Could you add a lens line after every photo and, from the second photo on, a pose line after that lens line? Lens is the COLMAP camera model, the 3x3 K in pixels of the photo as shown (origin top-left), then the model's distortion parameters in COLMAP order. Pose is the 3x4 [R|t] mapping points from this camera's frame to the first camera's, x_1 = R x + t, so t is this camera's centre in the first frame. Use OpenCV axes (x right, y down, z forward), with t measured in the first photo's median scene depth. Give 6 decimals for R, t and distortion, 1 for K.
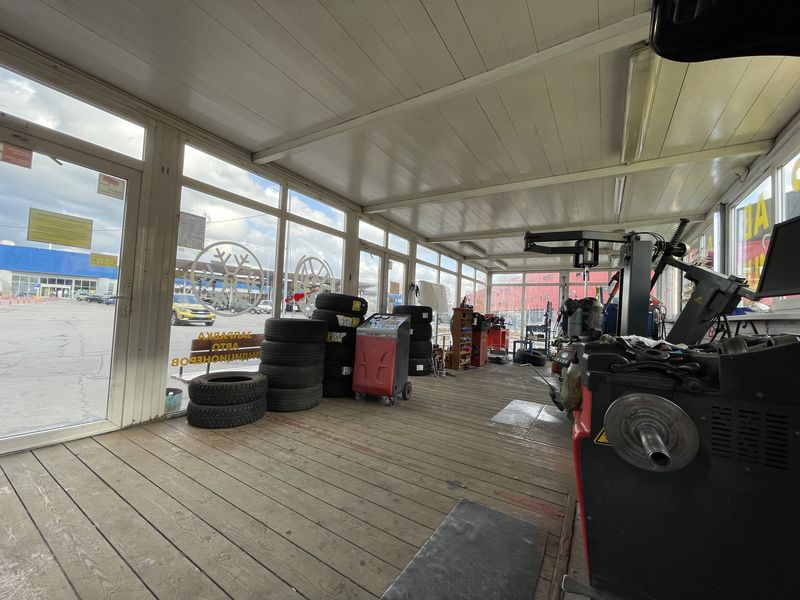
lens RADIAL K [[324.2, 0, 396.5], [0, 324.2, 303.1], [0, 0, 1]] dist [0.000720, -0.001415]
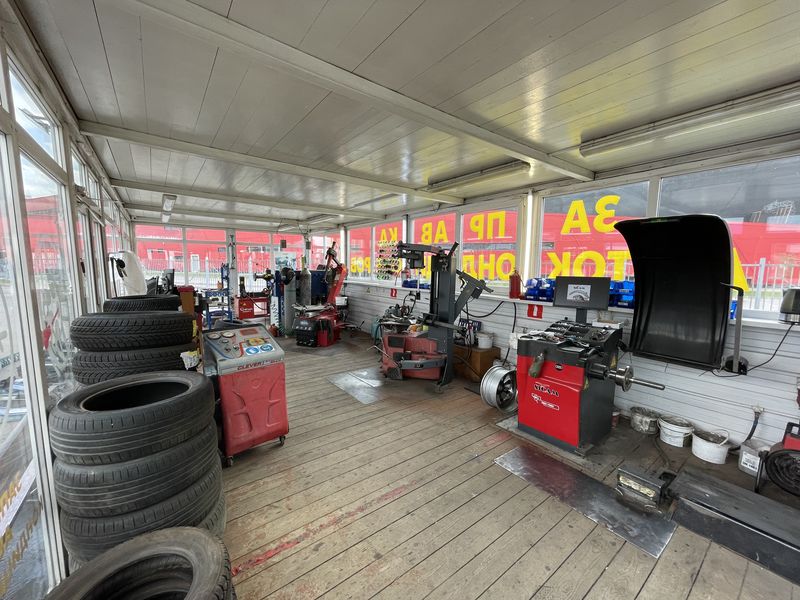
lens RADIAL K [[324.2, 0, 395.7], [0, 324.2, 303.5], [0, 0, 1]] dist [0.000720, -0.001415]
pose [[0.351125, -0.156620, 0.923137, -0.723208], [-0.027240, 0.983785, 0.177271, -0.206173], [-0.935932, -0.087390, 0.341165, 0.599176]]
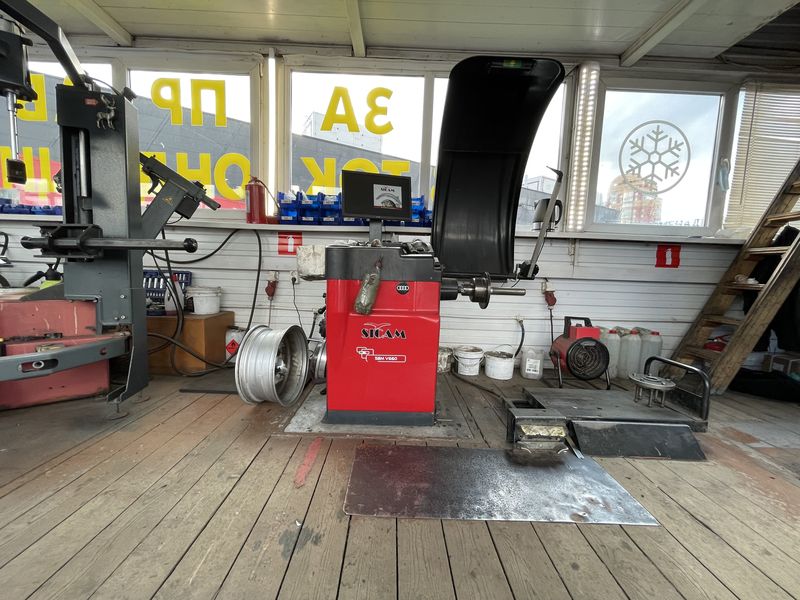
lens RADIAL K [[324.2, 0, 398.8], [0, 324.2, 300.1], [0, 0, 1]] dist [0.000720, -0.001415]
pose [[-0.547904, -0.145823, 0.823734, -0.174411], [-0.090294, 0.989246, 0.115064, 0.083059], [-0.831654, -0.011335, -0.555178, 0.767207]]
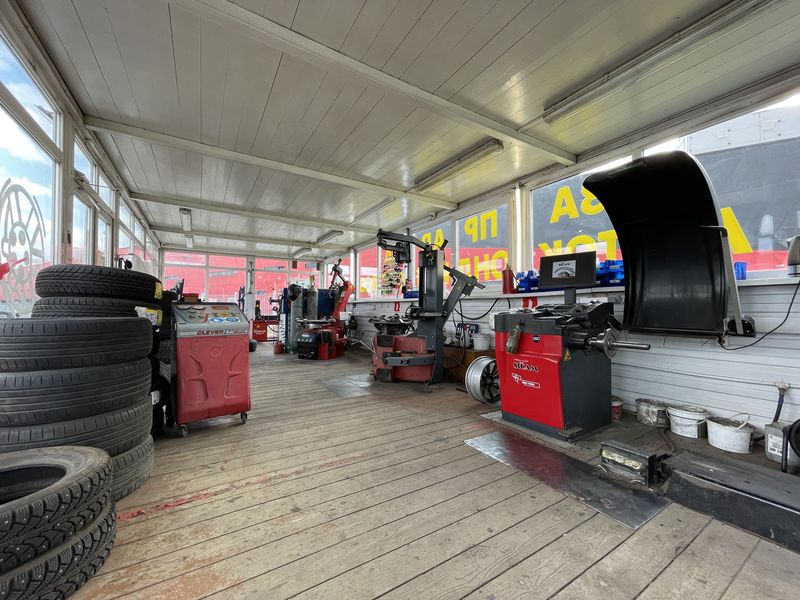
lens RADIAL K [[324.2, 0, 396.2], [0, 324.2, 303.6], [0, 0, 1]] dist [0.000720, -0.001415]
pose [[0.434149, -0.033297, 0.900225, -0.647096], [-0.011055, 0.999044, 0.042284, 0.001368], [-0.900773, -0.028309, 0.433366, 0.427758]]
